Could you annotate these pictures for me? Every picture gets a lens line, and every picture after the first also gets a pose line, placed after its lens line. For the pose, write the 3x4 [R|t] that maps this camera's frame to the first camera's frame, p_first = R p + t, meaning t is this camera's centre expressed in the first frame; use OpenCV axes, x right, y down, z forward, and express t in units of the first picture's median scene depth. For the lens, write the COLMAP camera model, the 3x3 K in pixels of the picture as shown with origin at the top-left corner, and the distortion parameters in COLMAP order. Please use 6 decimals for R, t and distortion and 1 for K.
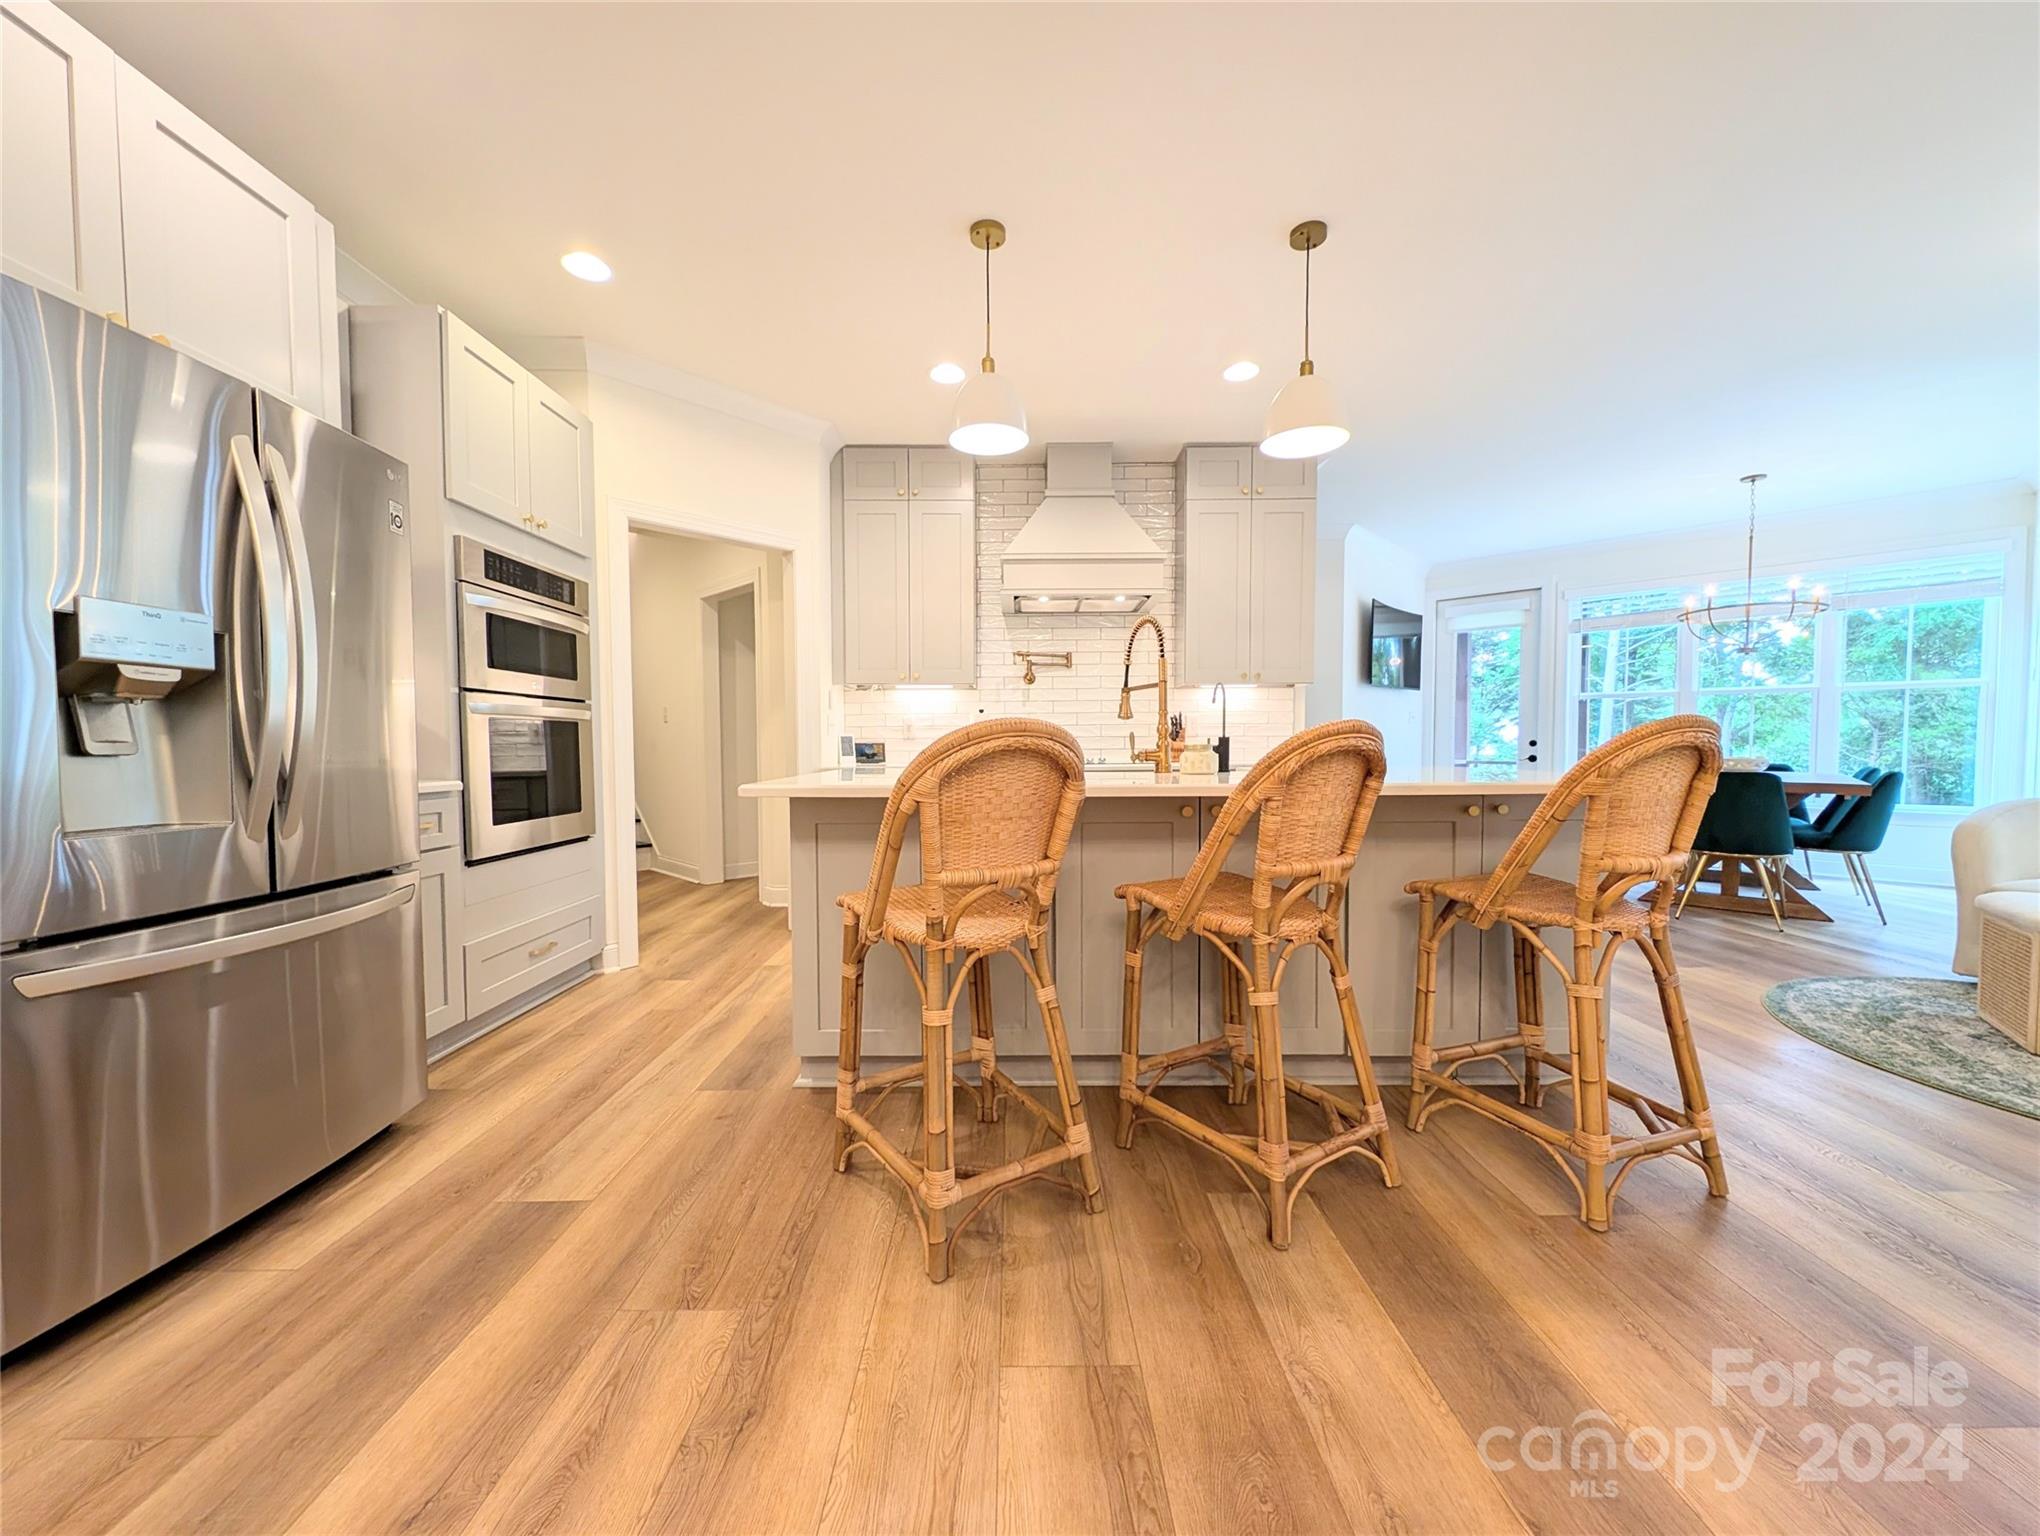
lens RADIAL K [[772.9, 0, 1022.3], [0, 772.9, 763.9], [0, 0, 1]] dist [0.005876, -0.001300]
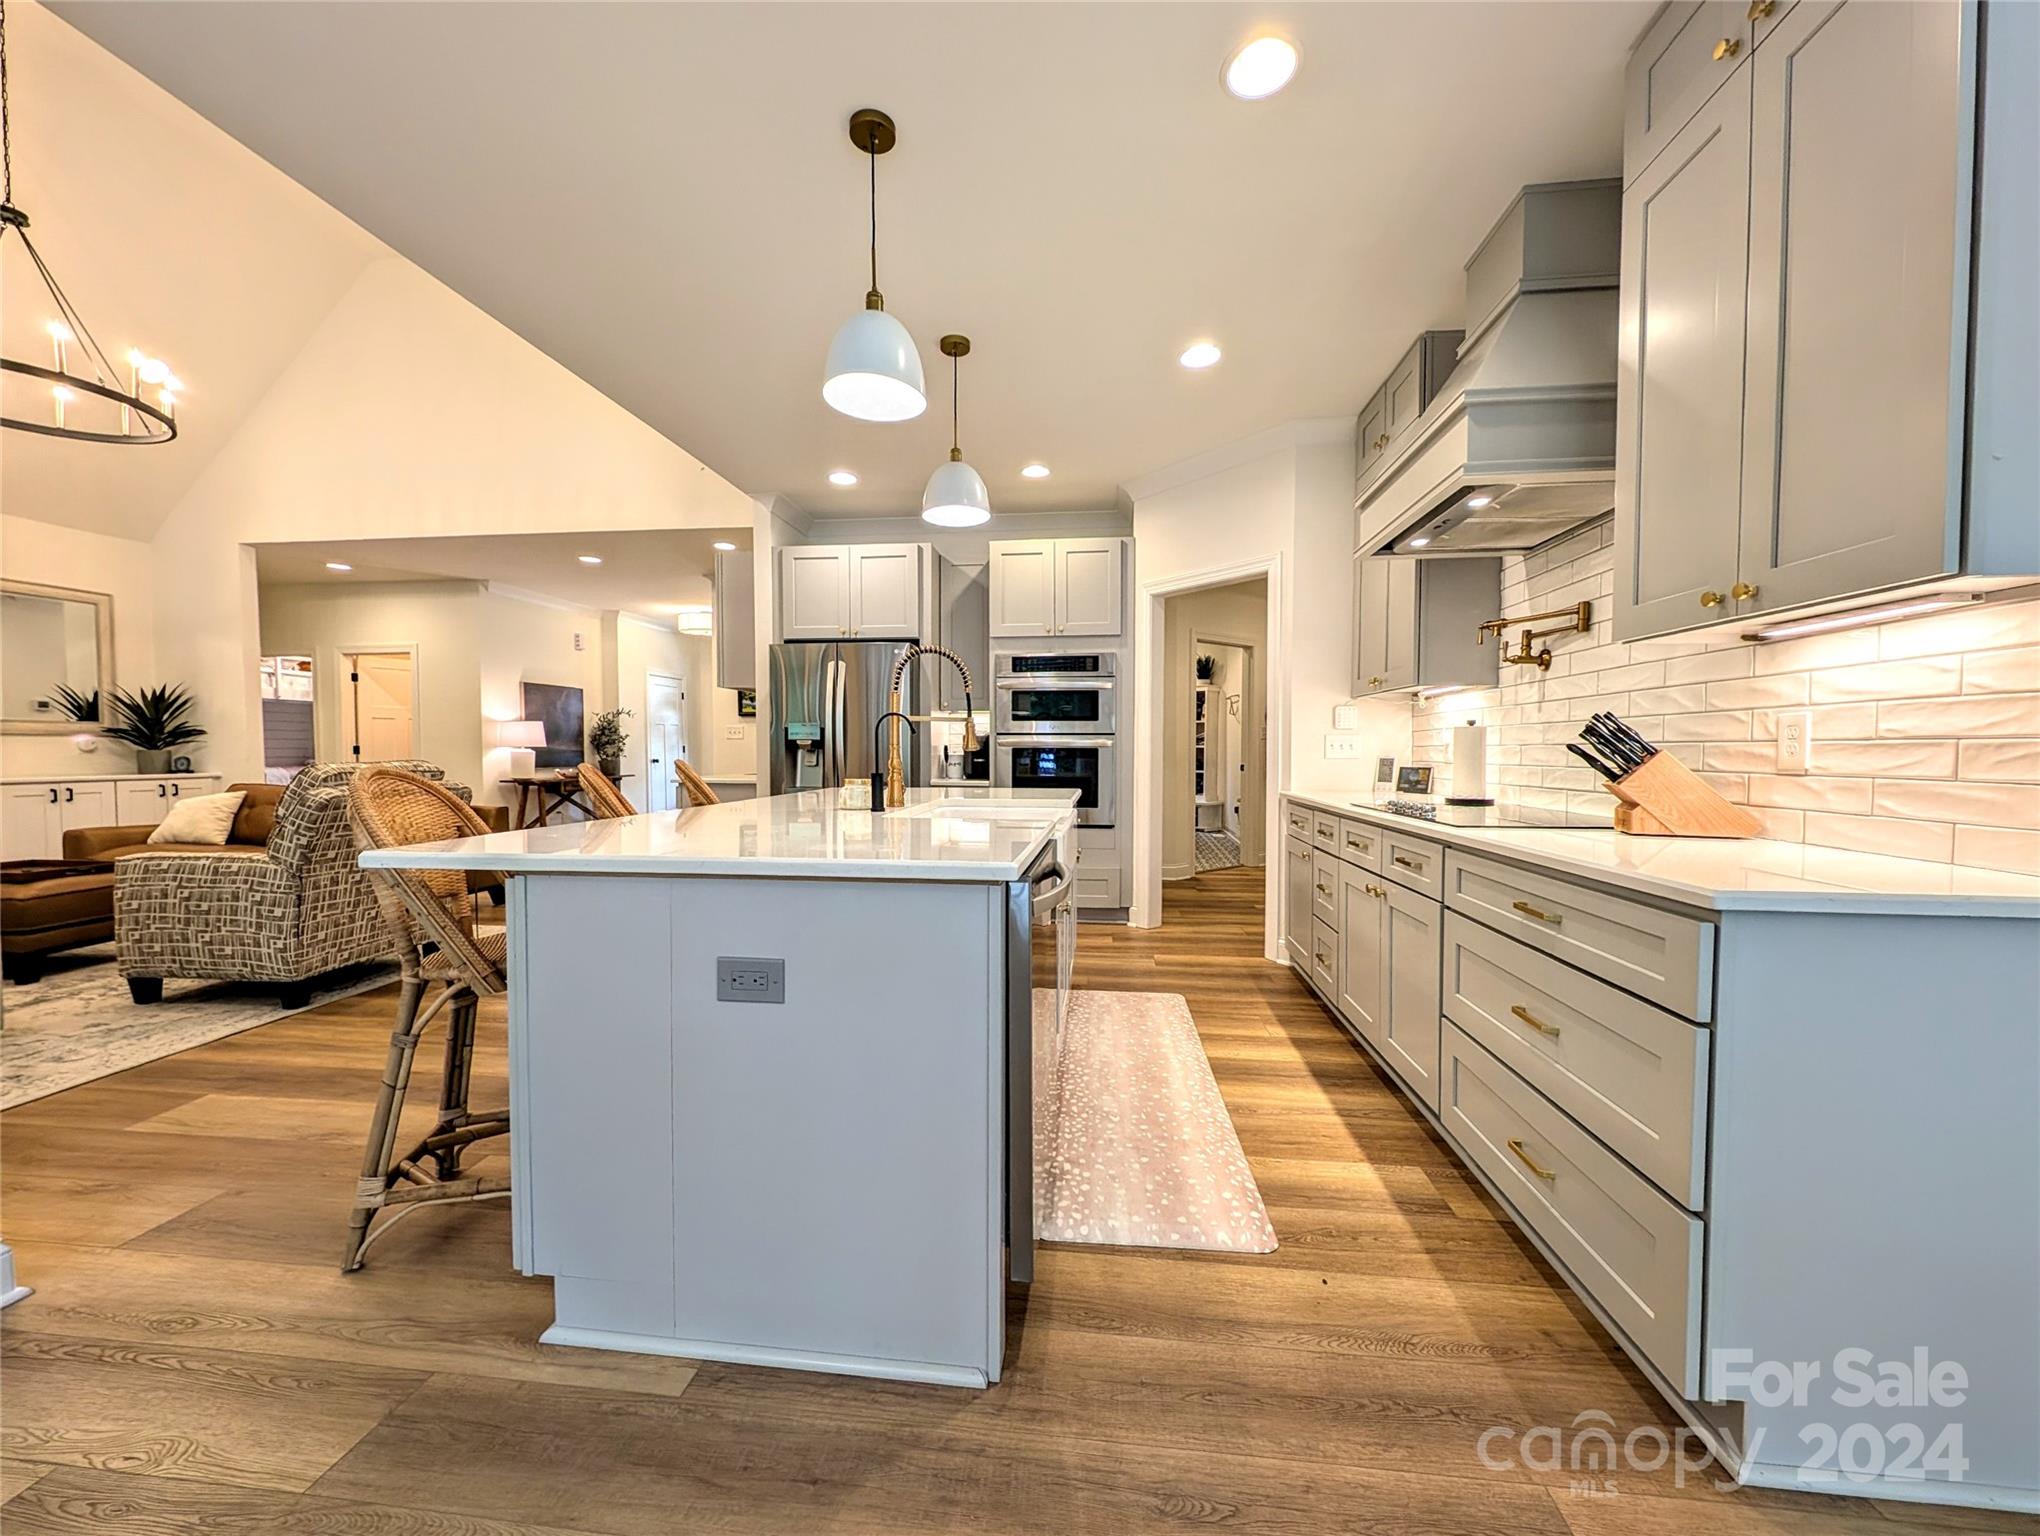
lens RADIAL K [[772.9, 0, 1022.6], [0, 772.9, 775.6], [0, 0, 1]] dist [0.005876, -0.001300]
pose [[-0.126586, 0.037500, -0.991247, 0.905806], [-0.026985, 0.998785, 0.041231, -0.057641], [0.991589, 0.031968, -0.125420, 1.013936]]
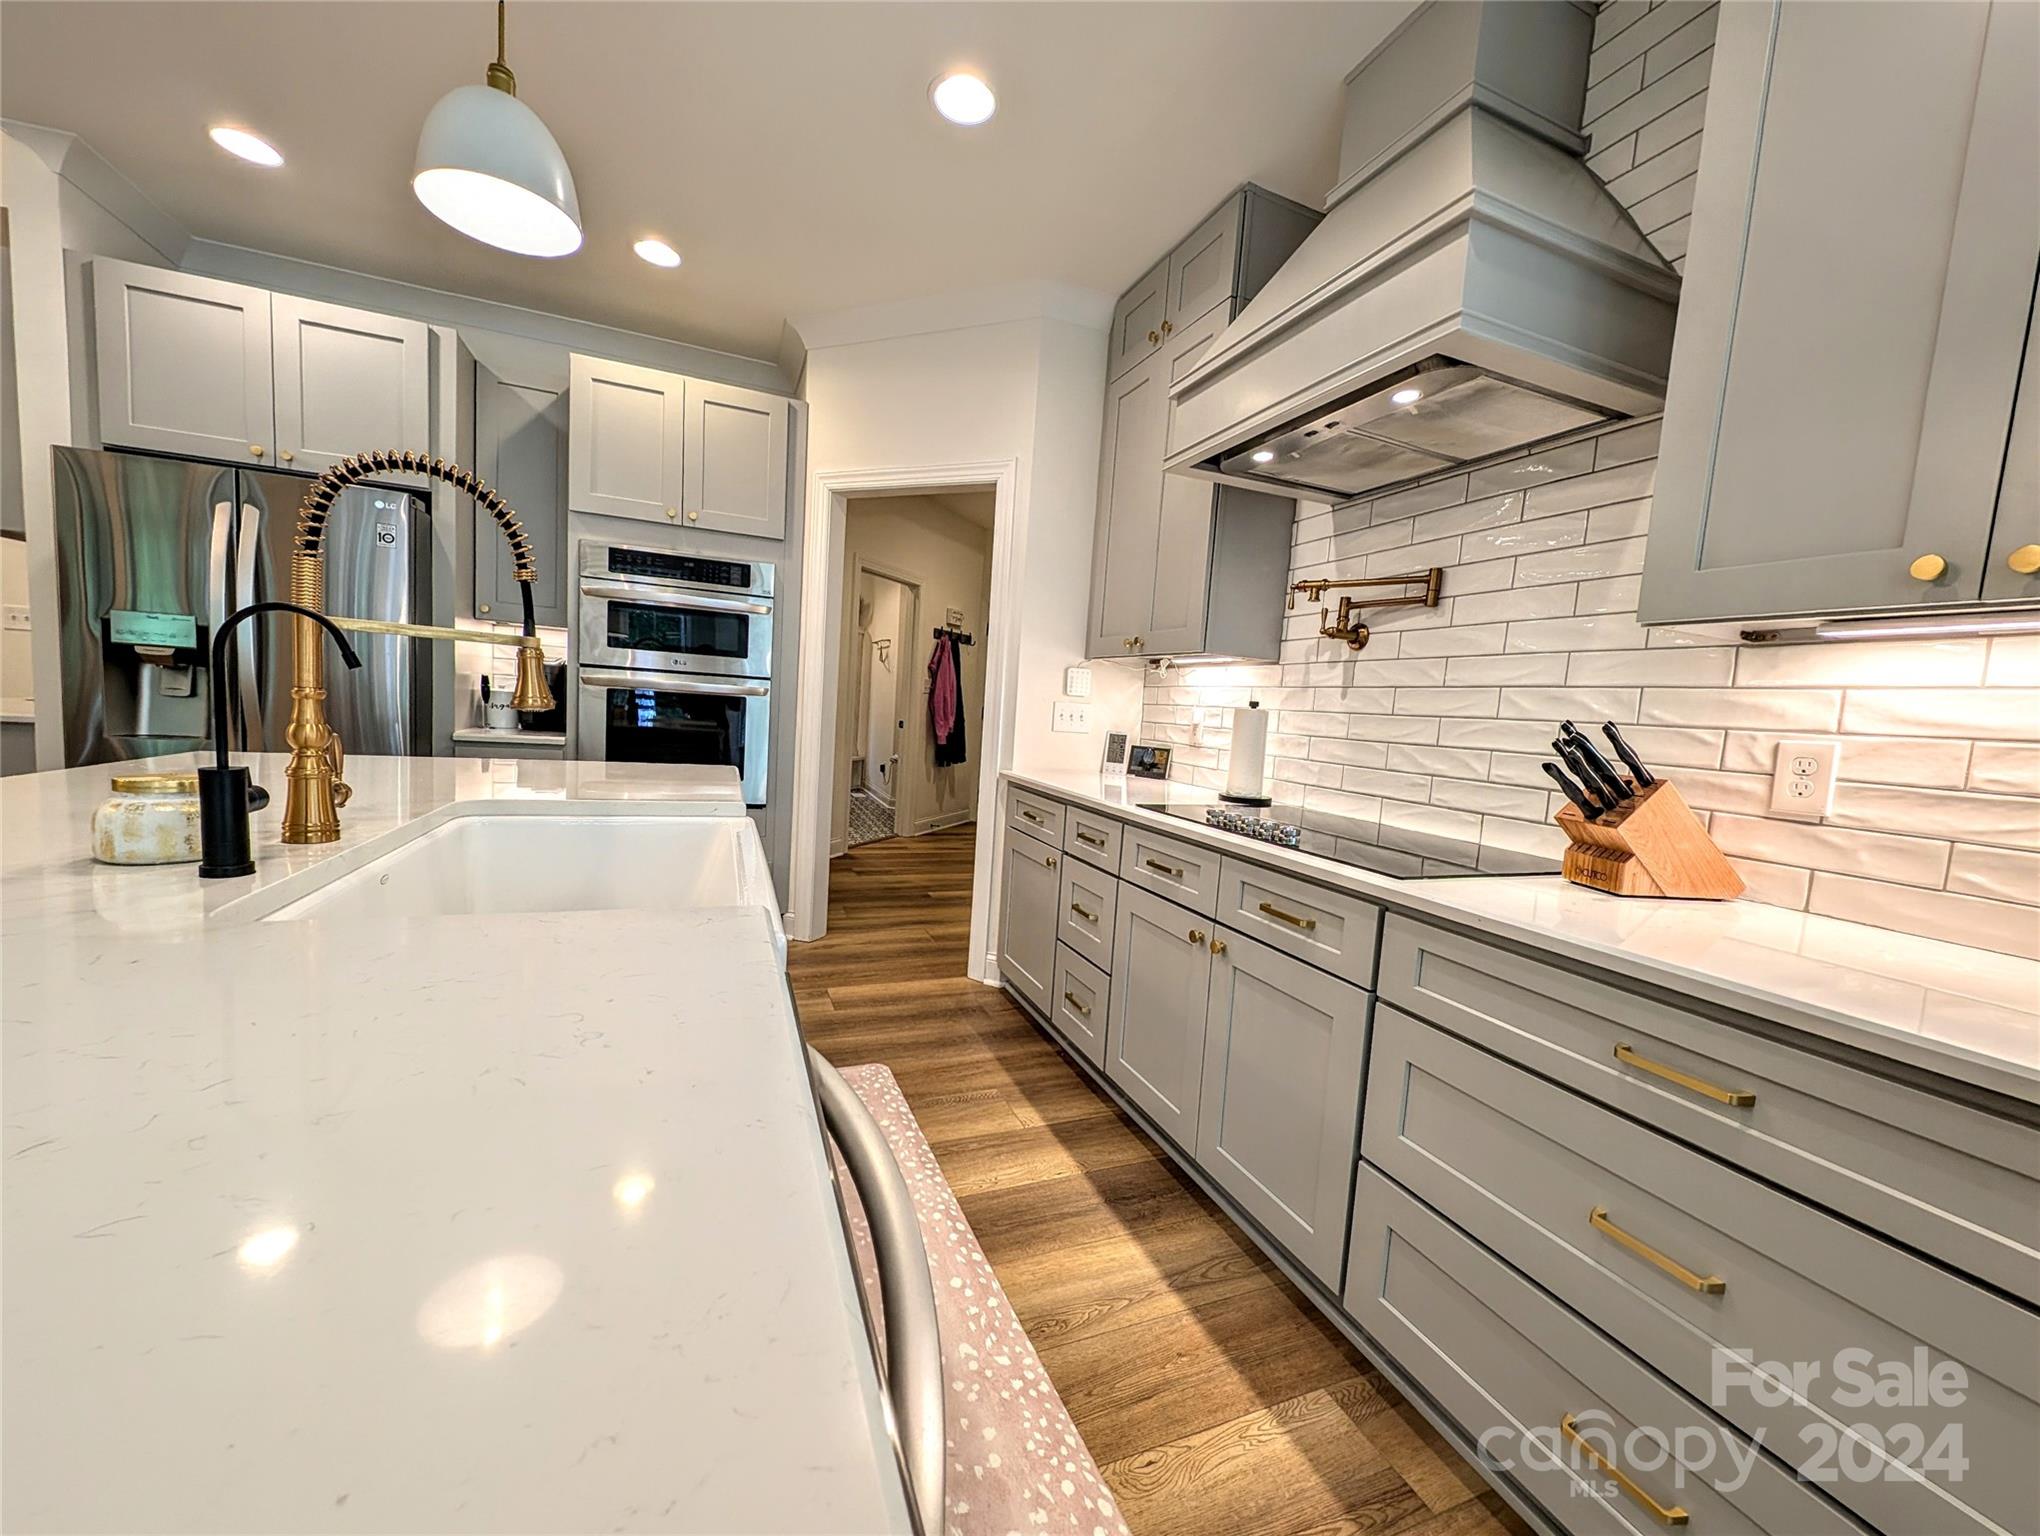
lens RADIAL K [[772.9, 0, 1023.0], [0, 772.9, 775.1], [0, 0, 1]] dist [0.005876, -0.001300]
pose [[0.358758, 0.112804, -0.926590, 0.549312], [-0.092499, 0.992081, 0.084964, -0.071483], [0.928836, 0.055227, 0.366351, 0.943463]]
